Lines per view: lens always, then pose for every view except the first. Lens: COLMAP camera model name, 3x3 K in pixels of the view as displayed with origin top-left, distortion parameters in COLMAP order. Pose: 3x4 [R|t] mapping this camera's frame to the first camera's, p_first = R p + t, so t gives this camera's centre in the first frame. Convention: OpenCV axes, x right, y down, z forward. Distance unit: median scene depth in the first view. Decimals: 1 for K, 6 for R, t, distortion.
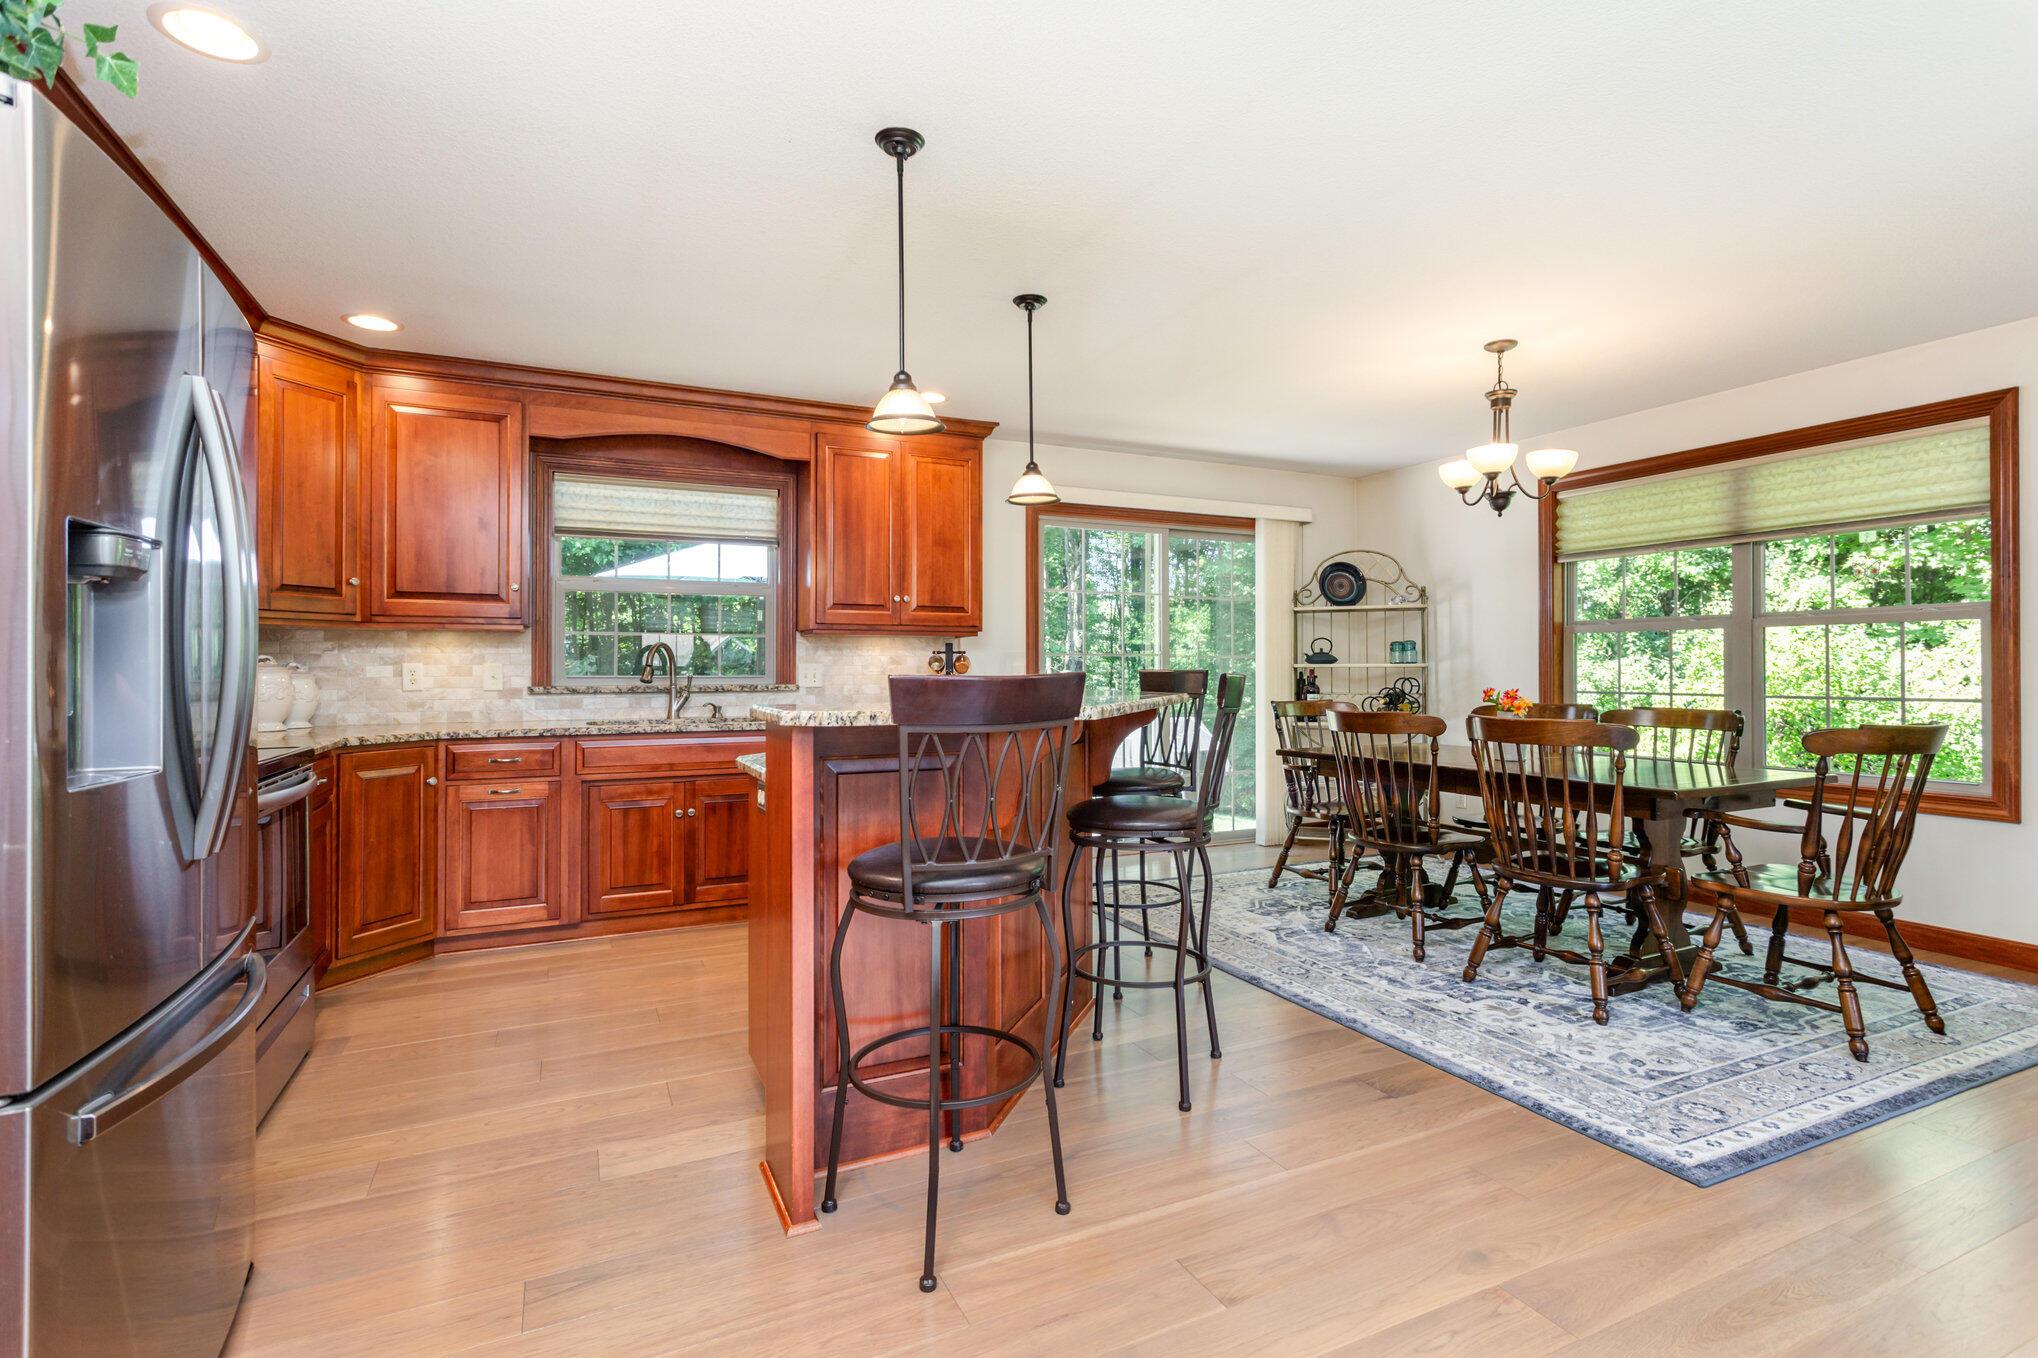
lens RADIAL K [[953.0, 0, 1010.5], [0, 953.0, 665.5], [0, 0, 1]] dist [0.001126, 0.000309]
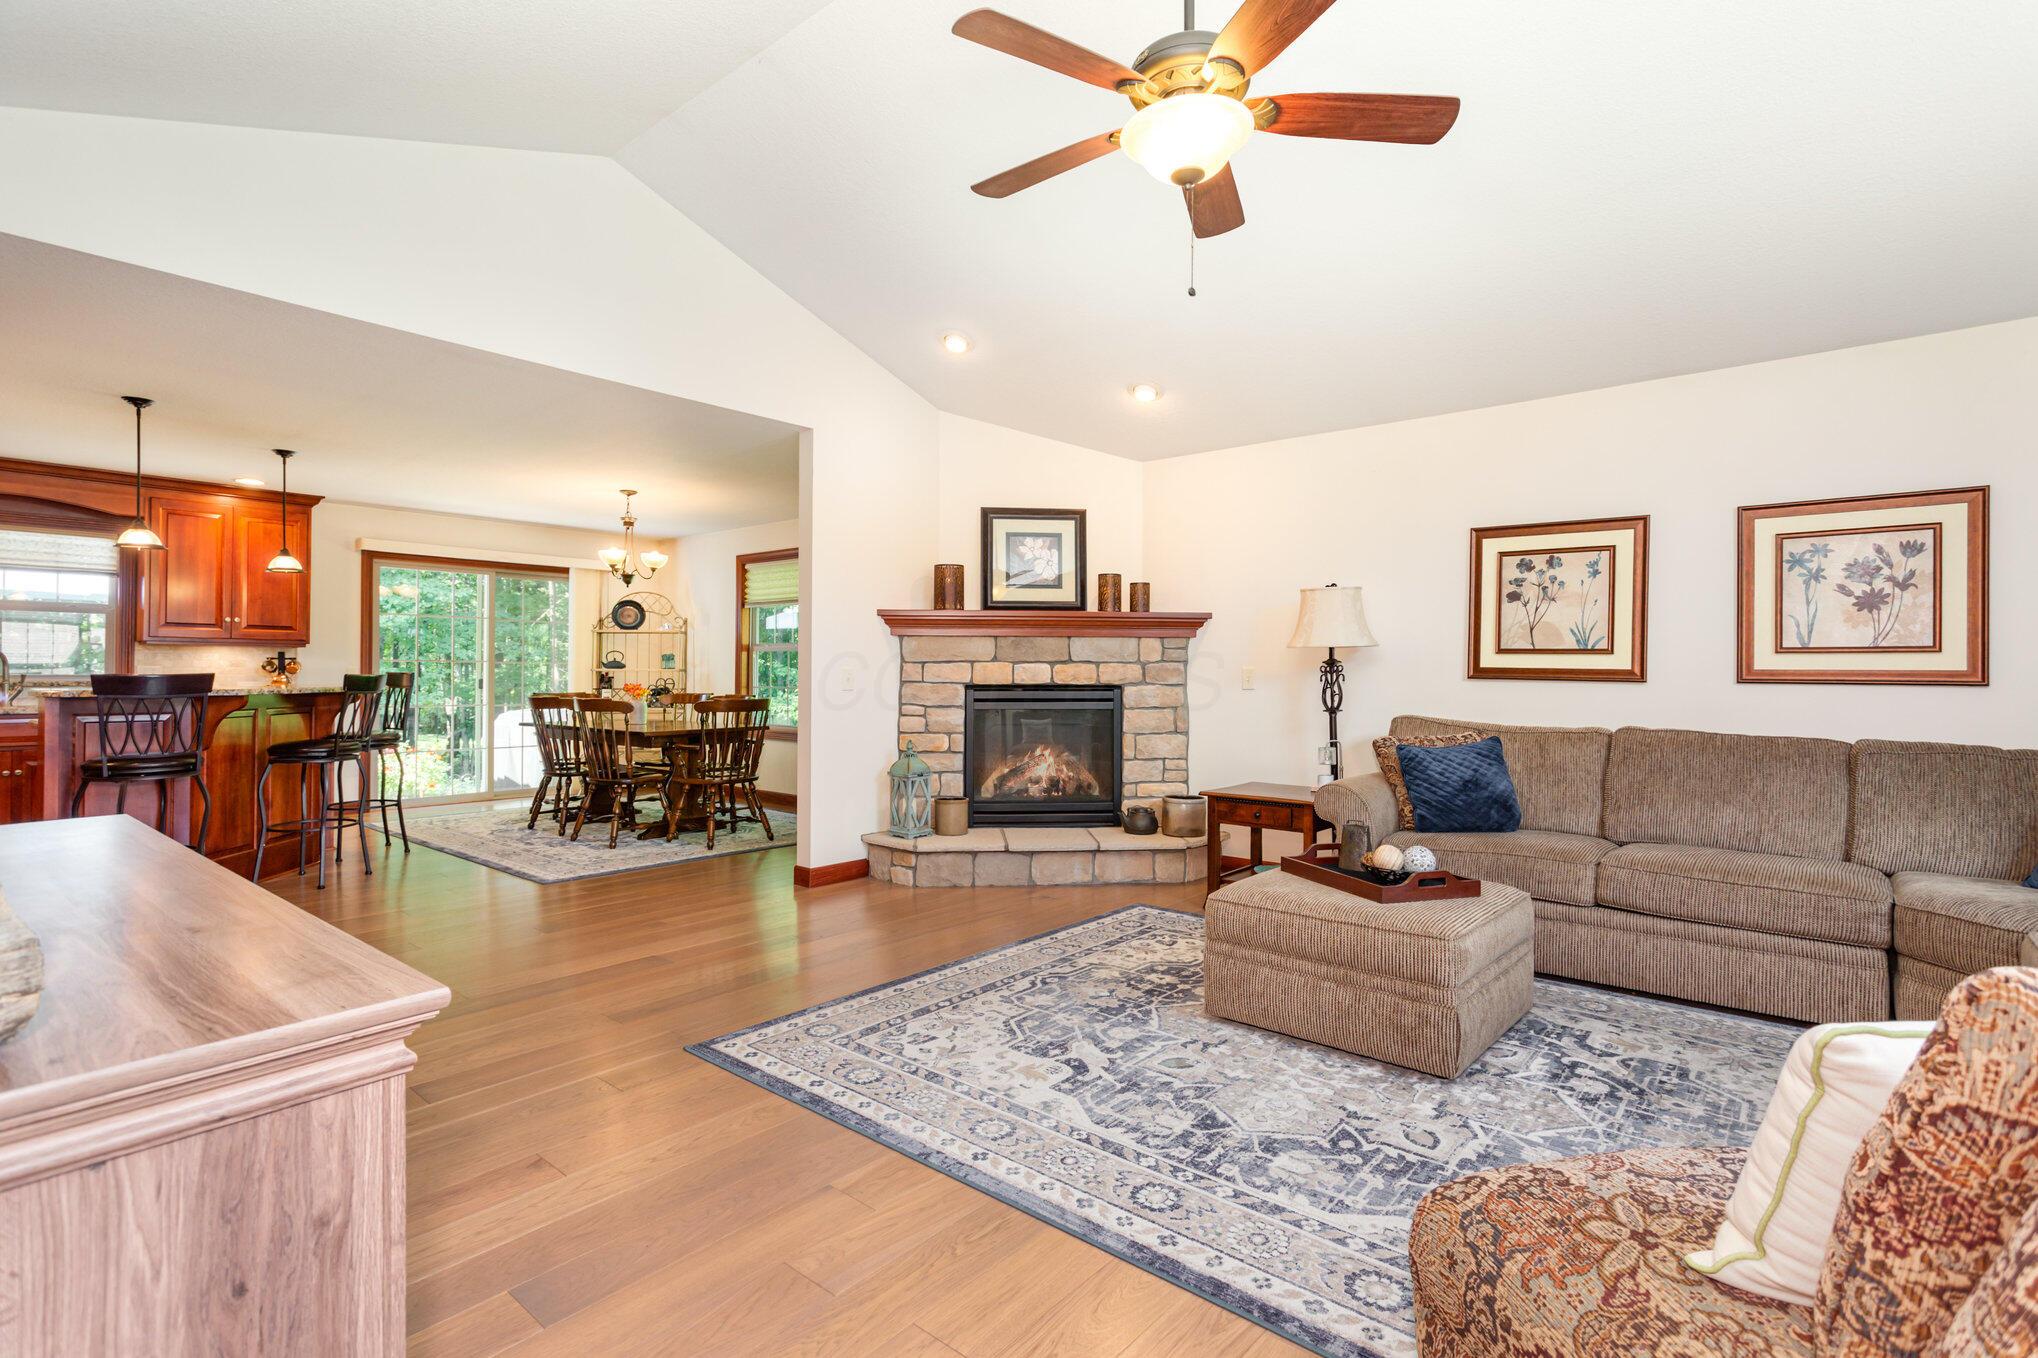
lens RADIAL K [[953.0, 0, 1010.5], [0, 953.0, 665.5], [0, 0, 1]] dist [0.001126, 0.000309]
pose [[0.908570, 0.008191, 0.417652, 0.389337], [-0.007361, 0.999966, -0.003597, -0.008339], [-0.417668, 0.000193, 0.908600, -0.850570]]
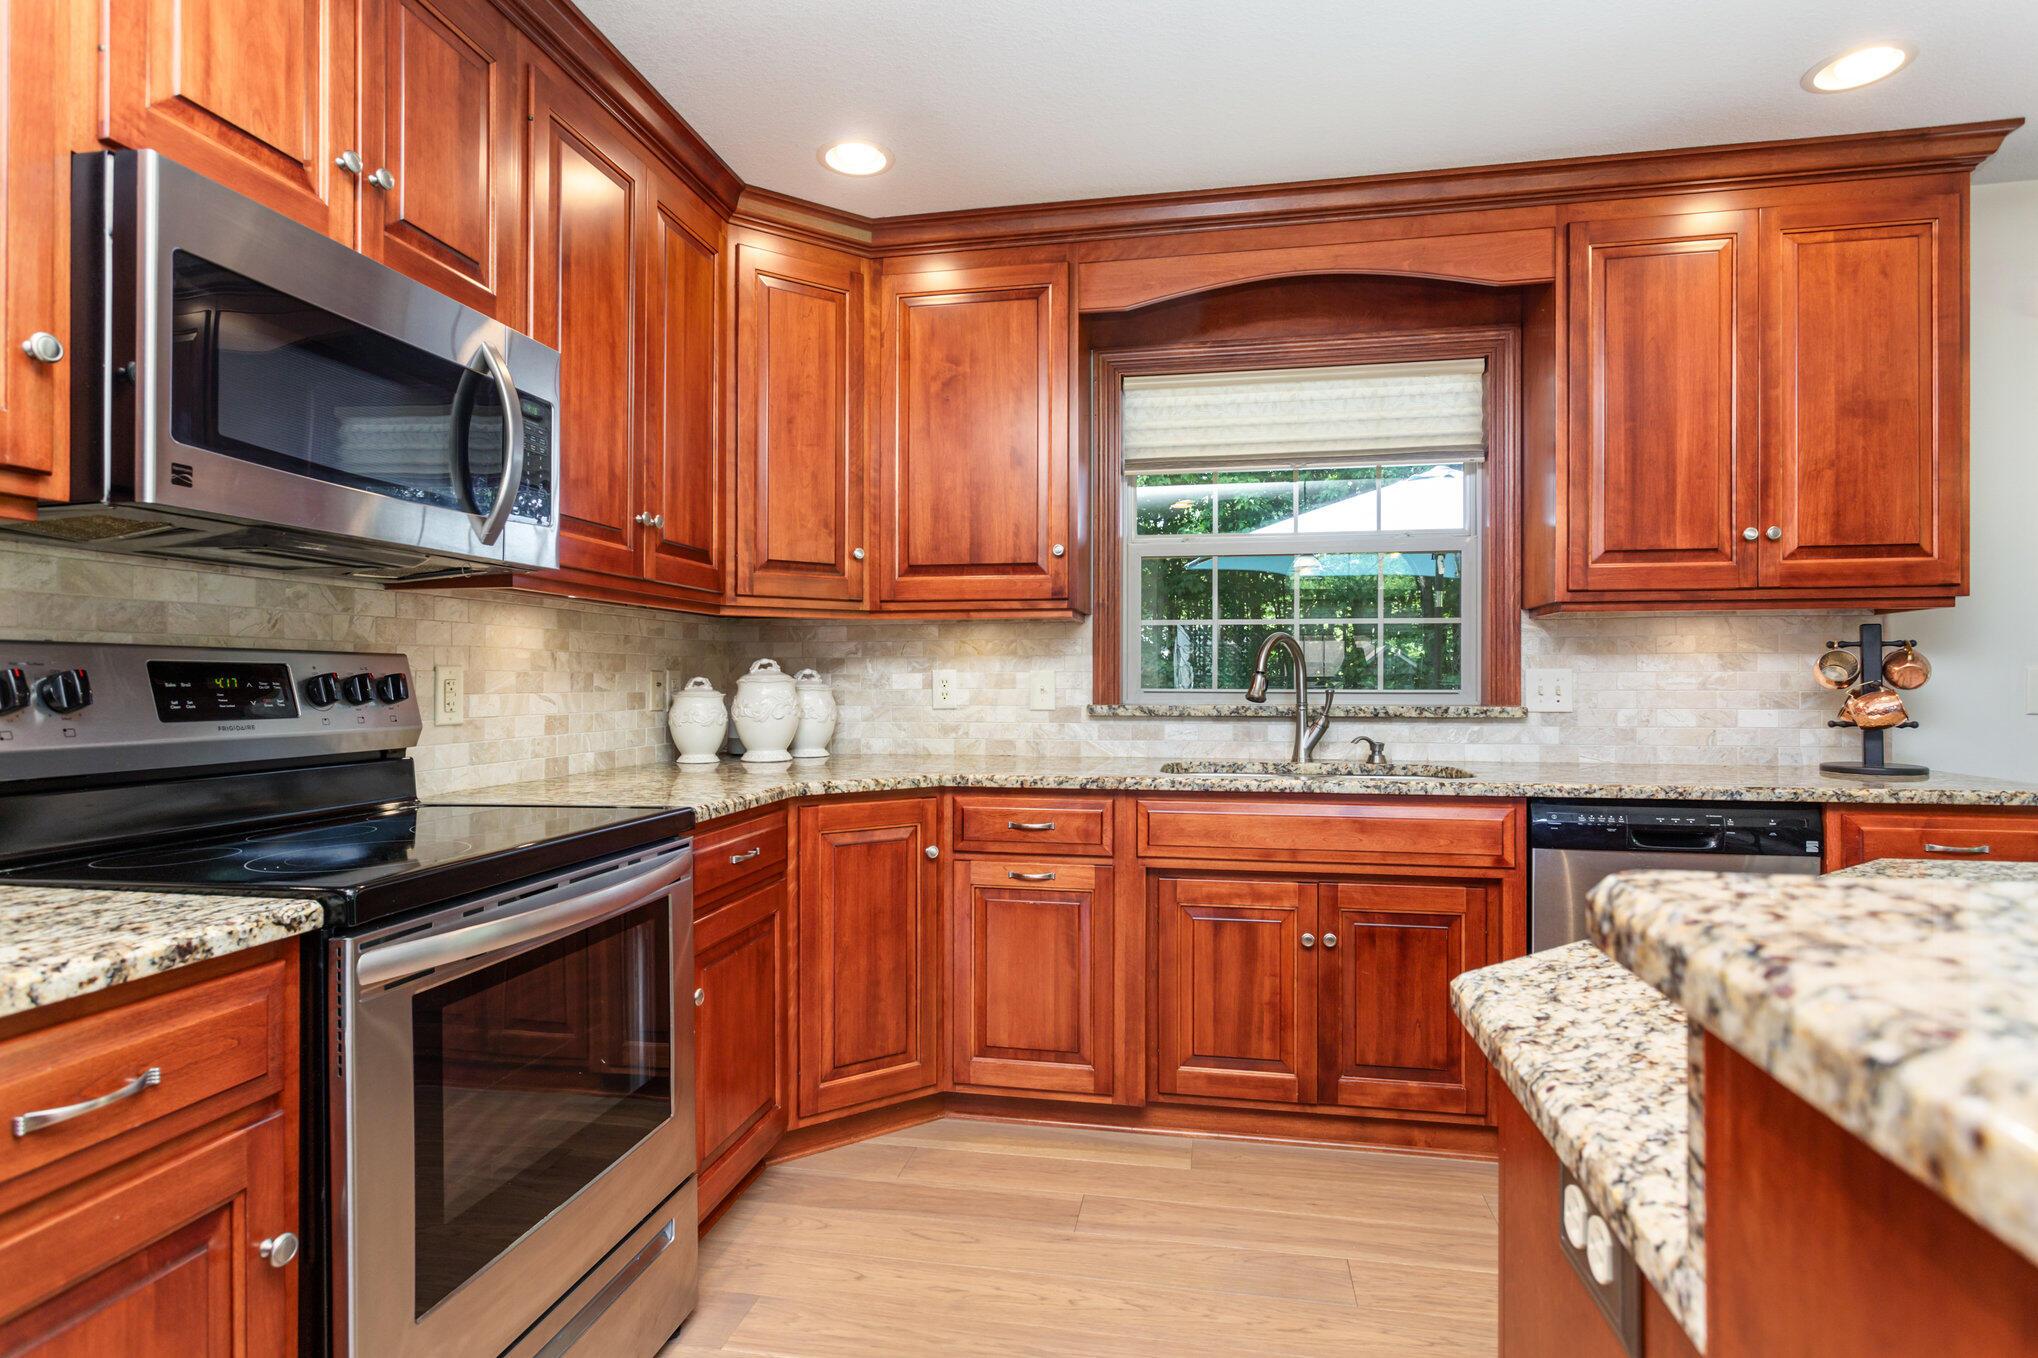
lens RADIAL K [[1059.9, 0, 1019.3], [0, 1059.9, 673.8], [0, 0, 1]] dist [-0.003236, 0.000046]
pose [[0.813828, -0.001837, -0.581103, -0.126530], [0.000809, 0.999998, -0.002027, 0.002081], [0.581105, 0.001180, 0.813827, 0.401944]]
